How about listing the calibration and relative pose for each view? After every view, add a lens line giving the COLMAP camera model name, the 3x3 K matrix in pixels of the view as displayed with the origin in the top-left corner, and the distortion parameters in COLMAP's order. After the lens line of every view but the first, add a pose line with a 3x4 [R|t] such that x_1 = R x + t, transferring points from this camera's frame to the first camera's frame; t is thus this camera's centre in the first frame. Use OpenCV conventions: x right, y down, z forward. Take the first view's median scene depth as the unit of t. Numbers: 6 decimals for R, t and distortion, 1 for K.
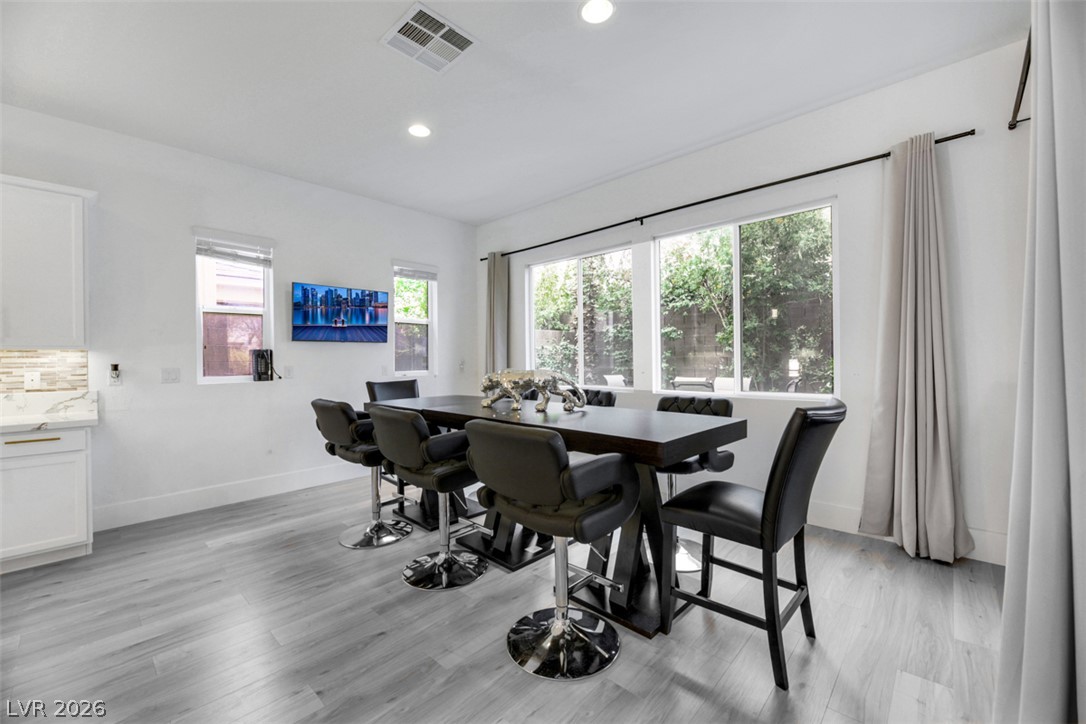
lens RADIAL K [[441.8, 0, 540.4], [0, 441.8, 362.4], [0, 0, 1]] dist [-0.002365, -0.001433]
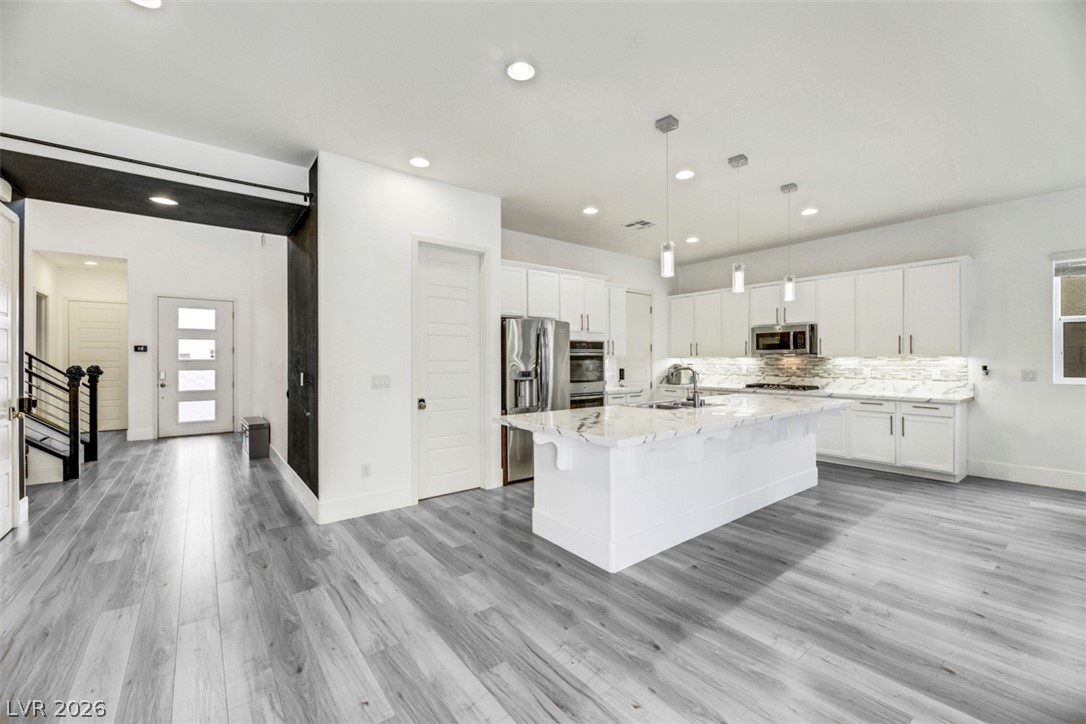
lens RADIAL K [[441.8, 0, 541.4], [0, 441.8, 360.9], [0, 0, 1]] dist [-0.002365, -0.001433]
pose [[-0.149210, 0.014548, -0.988699, 0.720241], [-0.000631, 0.999890, 0.014807, -0.033234], [0.988805, 0.002833, -0.149184, -0.247566]]
